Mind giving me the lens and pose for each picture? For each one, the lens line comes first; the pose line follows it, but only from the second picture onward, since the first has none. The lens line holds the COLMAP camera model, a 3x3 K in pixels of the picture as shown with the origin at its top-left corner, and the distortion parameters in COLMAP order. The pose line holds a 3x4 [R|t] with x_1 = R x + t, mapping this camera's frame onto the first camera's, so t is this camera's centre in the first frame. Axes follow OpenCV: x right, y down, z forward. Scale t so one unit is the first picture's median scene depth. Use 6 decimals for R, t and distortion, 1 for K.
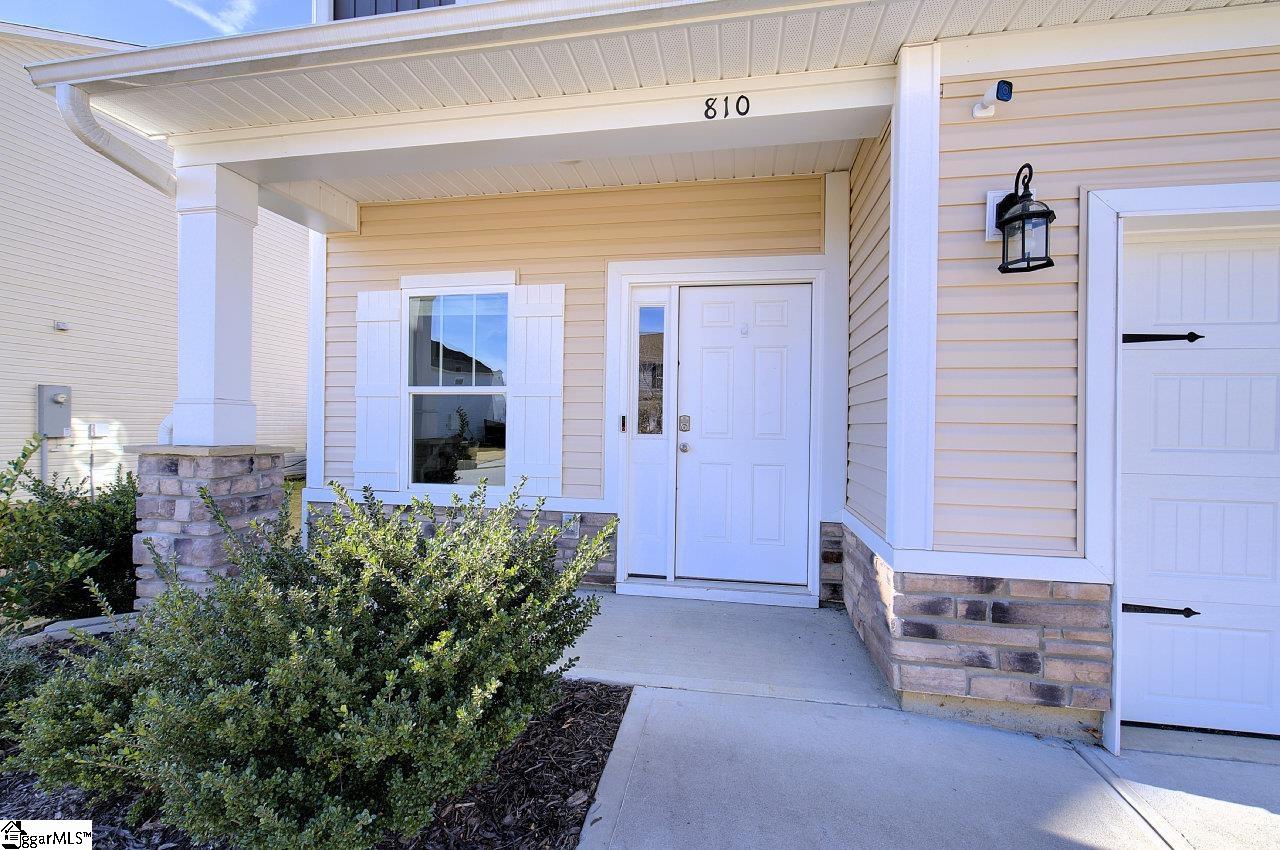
lens RADIAL K [[547.3, 0, 651.4], [0, 547.3, 425.8], [0, 0, 1]] dist [-0.000844, 0.001518]
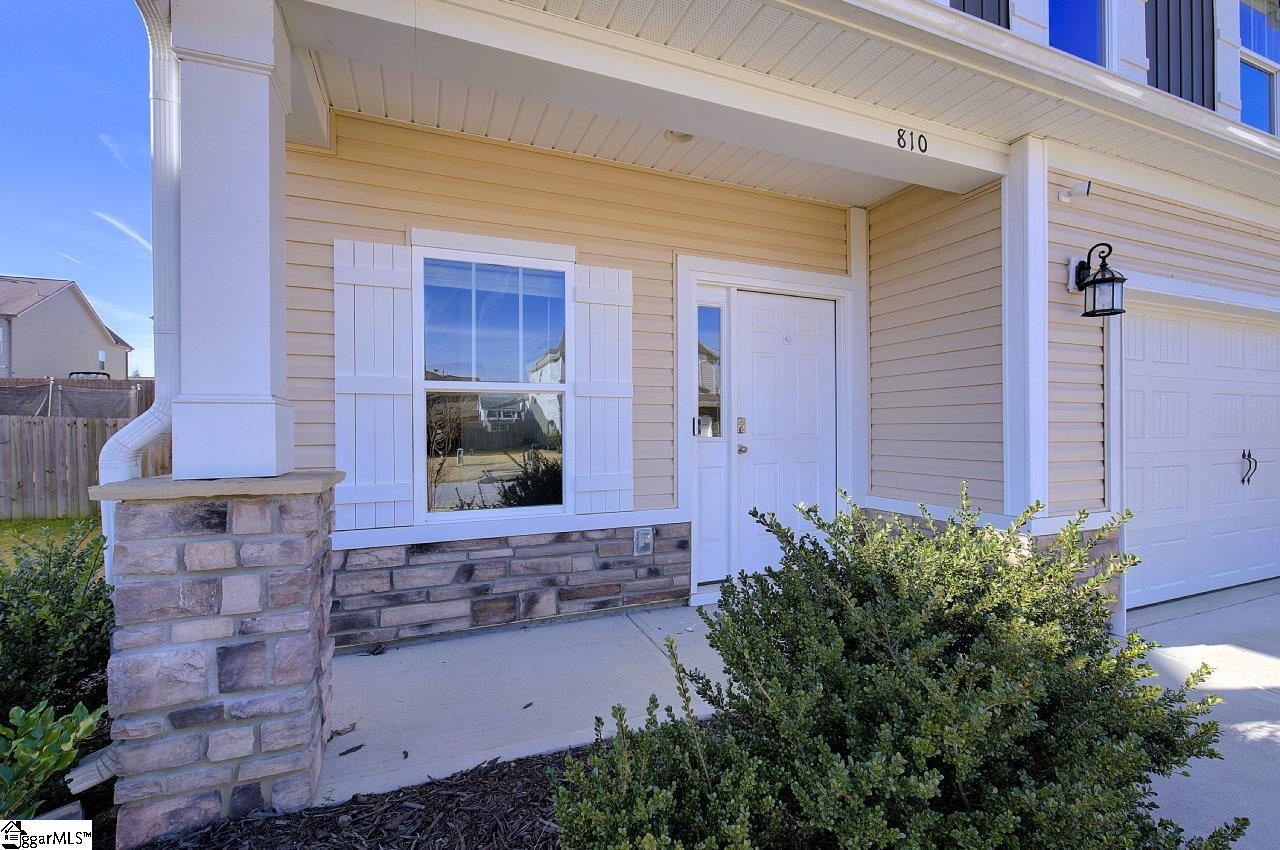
lens RADIAL K [[547.3, 0, 661.4], [0, 547.3, 426.0], [0, 0, 1]] dist [-0.000844, 0.001518]
pose [[0.843647, -0.015633, 0.536670, -0.788433], [0.015272, 0.999870, 0.005119, -0.013948], [-0.536681, 0.003877, 0.843776, 0.293933]]
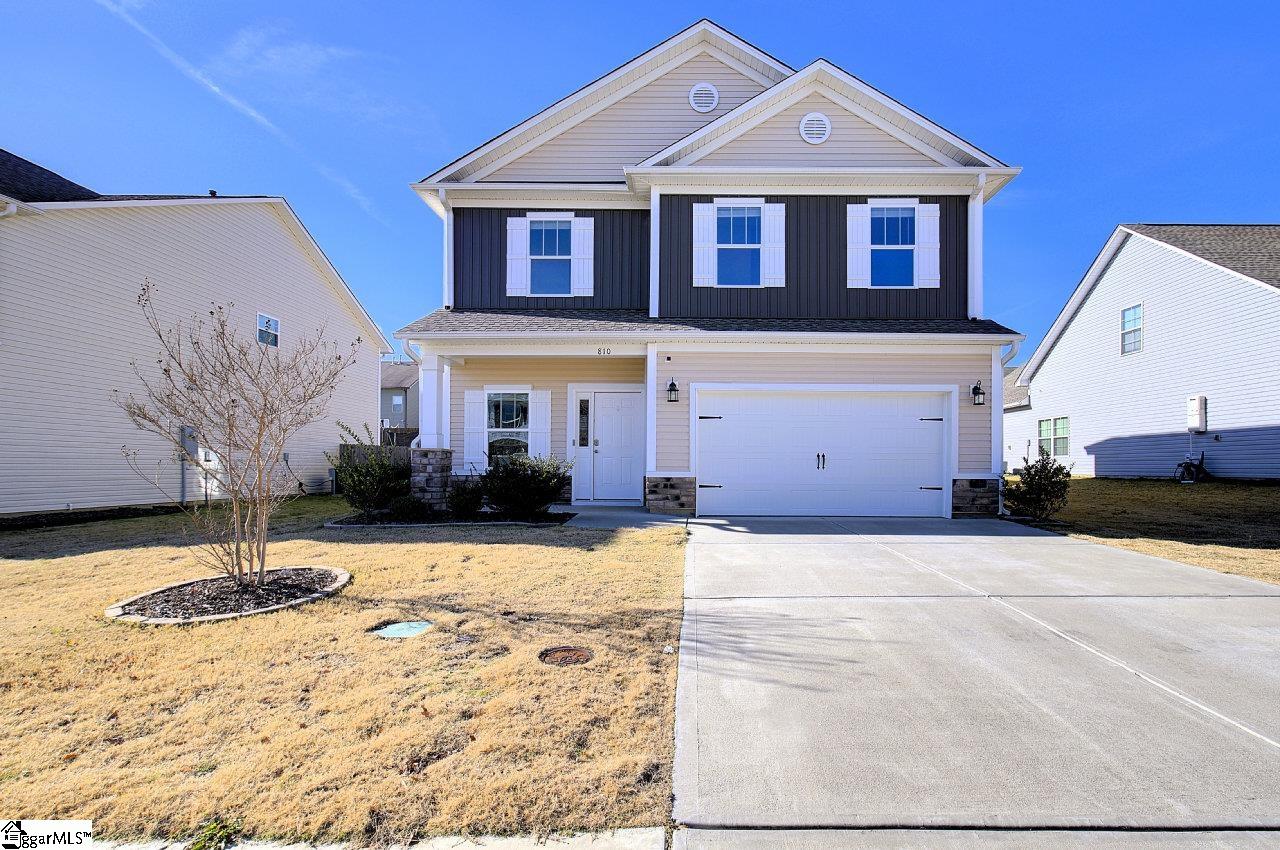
lens RADIAL K [[547.3, 0, 683.8], [0, 547.3, 457.1], [0, 0, 1]] dist [-0.000844, 0.001518]
pose [[0.986295, -0.004753, 0.164924, 0.050064], [0.007476, 0.999846, -0.015893, 0.147086], [-0.164823, 0.016908, 0.986178, -2.276269]]
